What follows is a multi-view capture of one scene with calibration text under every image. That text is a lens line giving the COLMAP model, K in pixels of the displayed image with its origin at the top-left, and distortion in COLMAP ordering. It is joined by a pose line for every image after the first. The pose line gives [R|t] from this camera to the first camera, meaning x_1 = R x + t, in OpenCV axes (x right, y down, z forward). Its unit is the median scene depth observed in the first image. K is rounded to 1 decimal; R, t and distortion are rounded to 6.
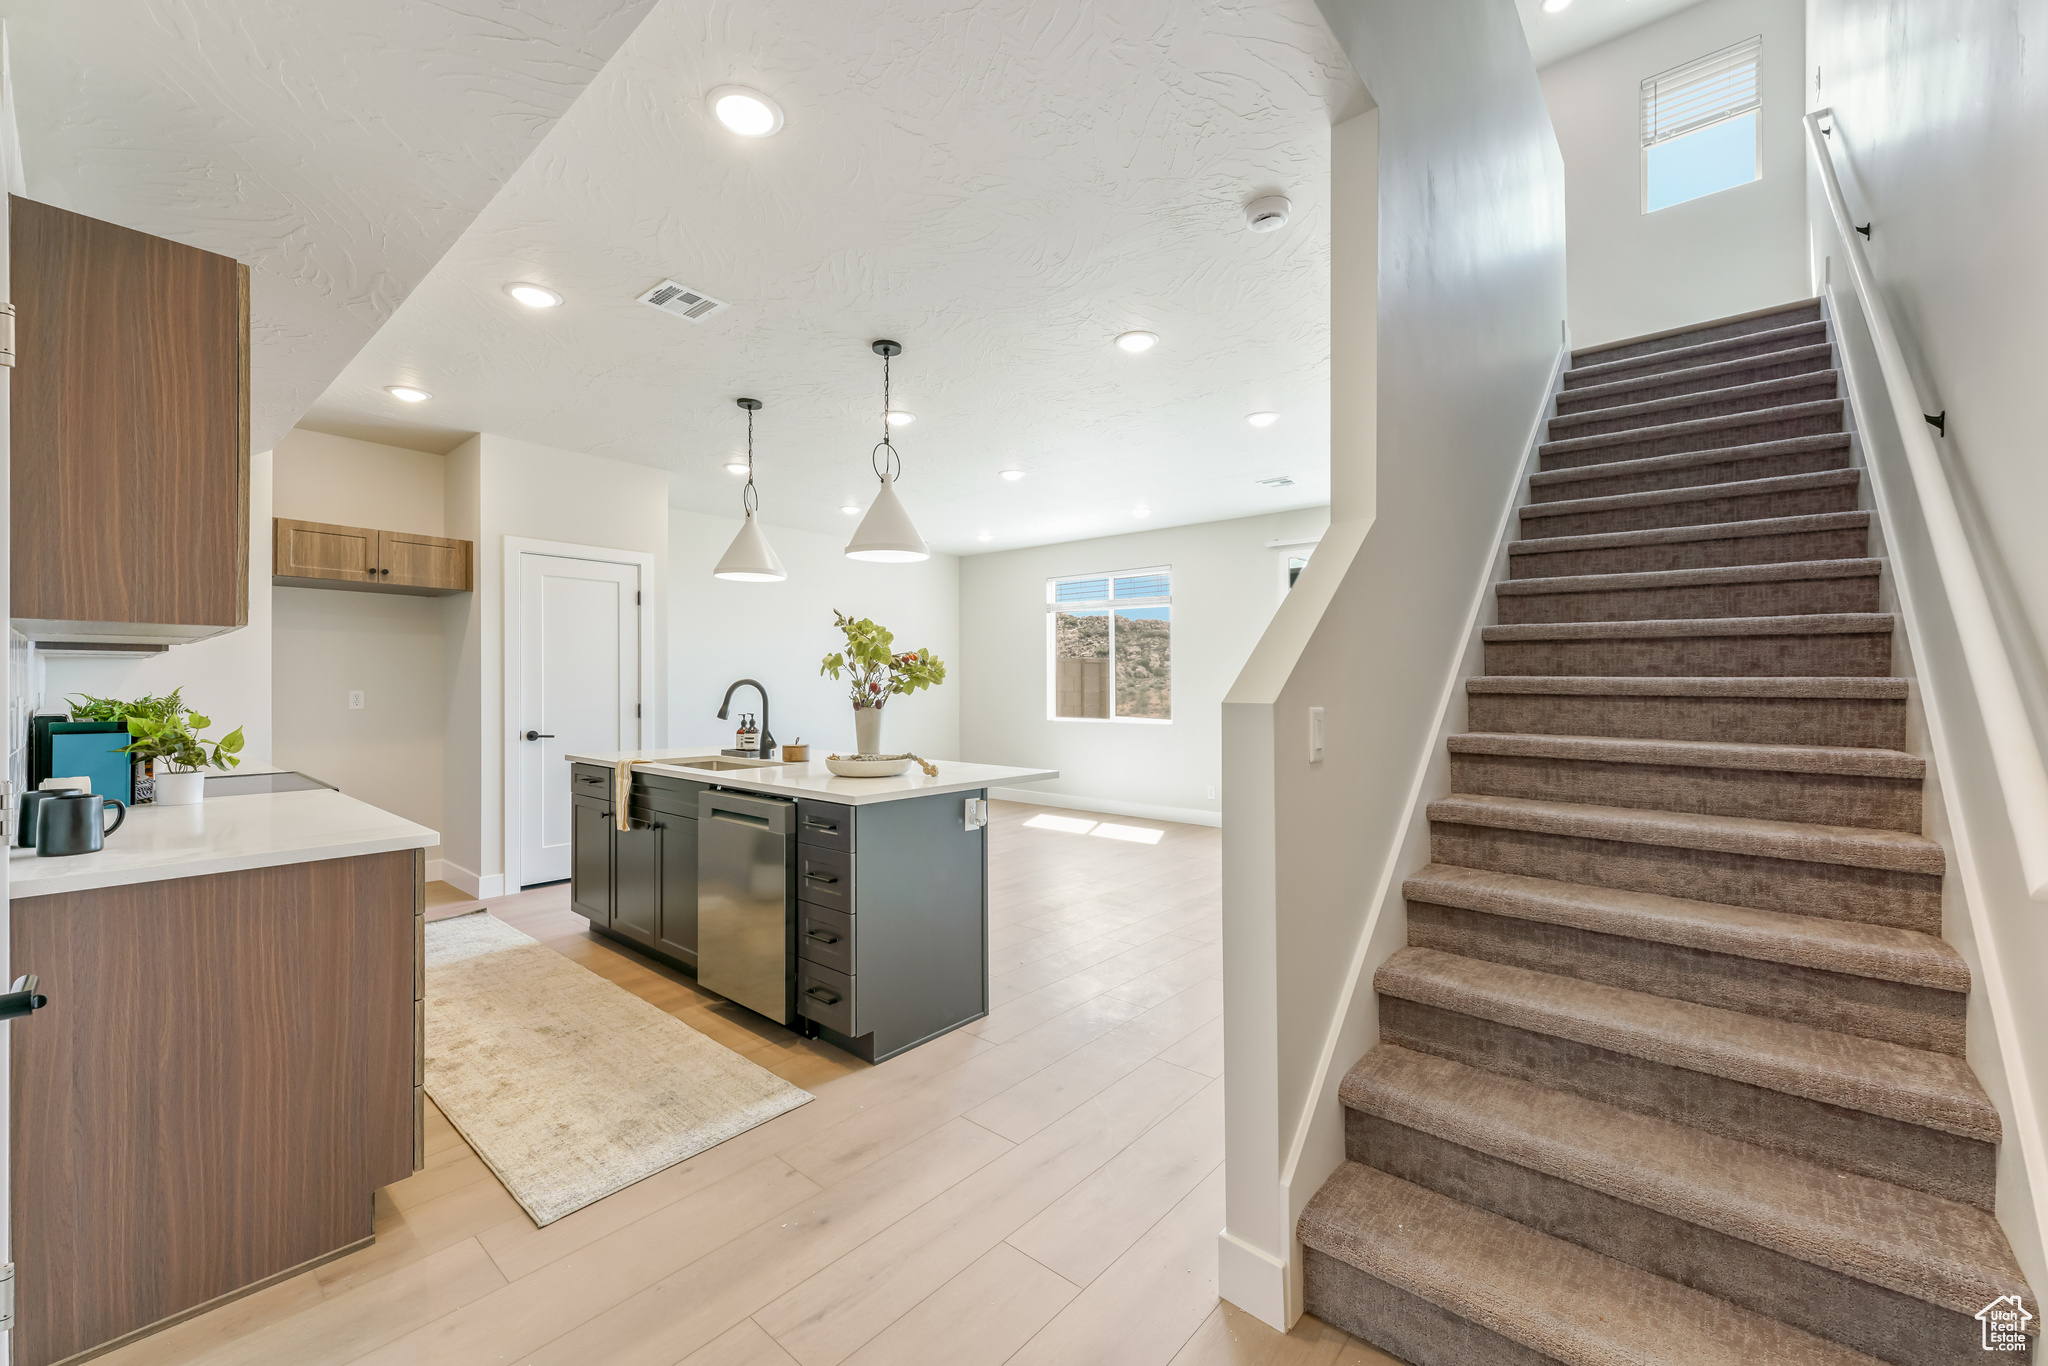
lens RADIAL K [[816.7, 0, 1024.0], [0, 816.7, 683.0], [0, 0, 1]] dist [0.000359, -0.013896]
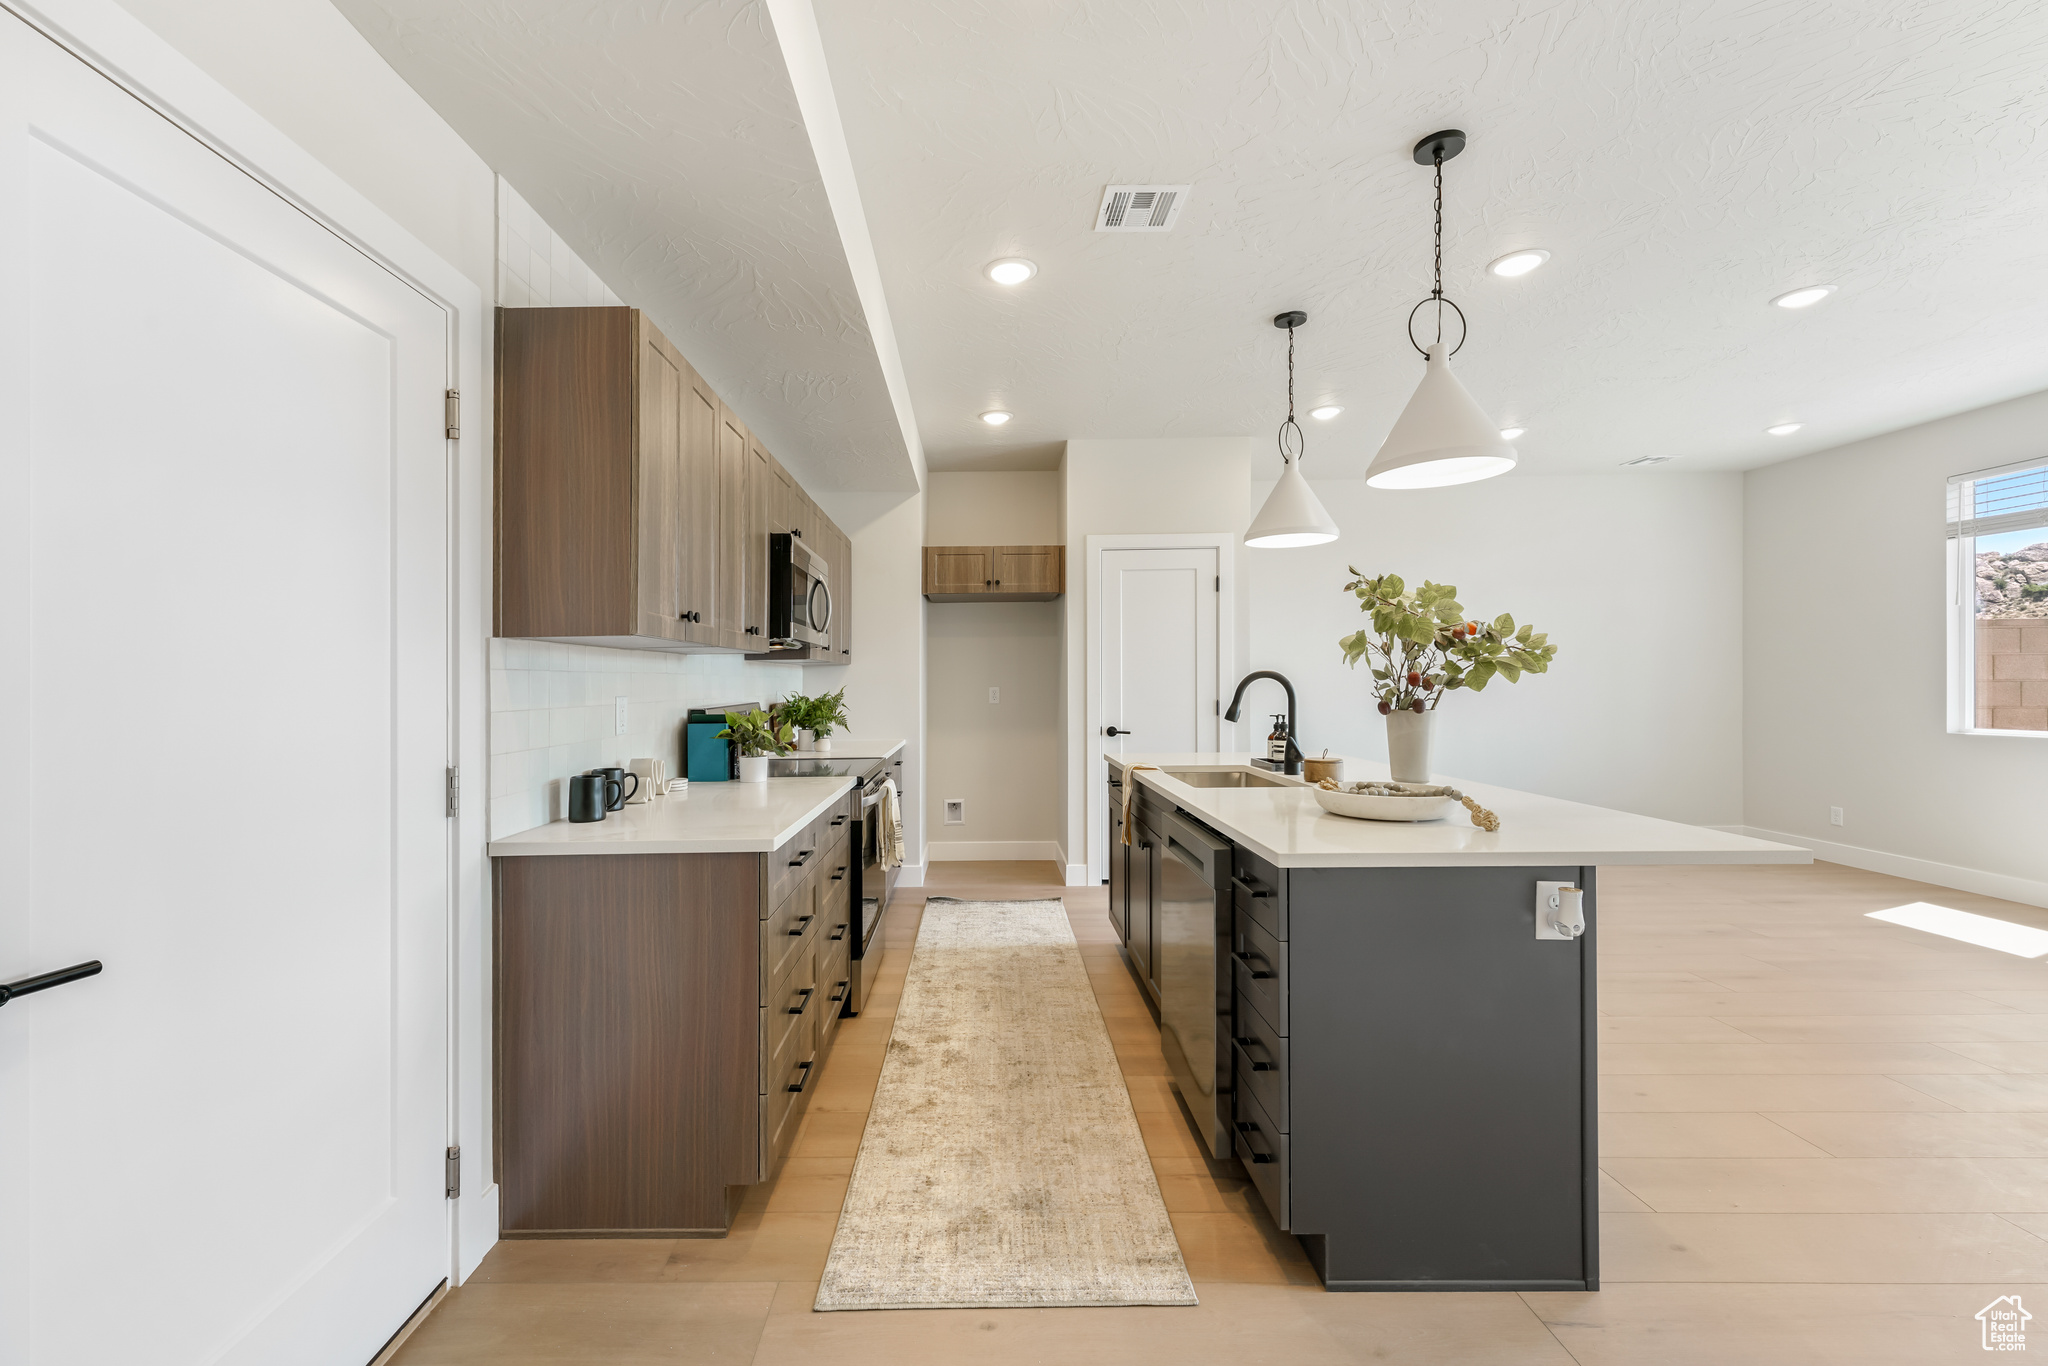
lens RADIAL K [[826.3, 0, 975.2], [0, 826.3, 691.1], [0, 0, 1]] dist [0.001409, 0.000157]
pose [[0.634646, -0.002010, -0.772800, 0.103425], [0.016531, 0.999803, 0.010975, 0.001469], [0.772626, -0.019740, 0.634555, 0.309639]]
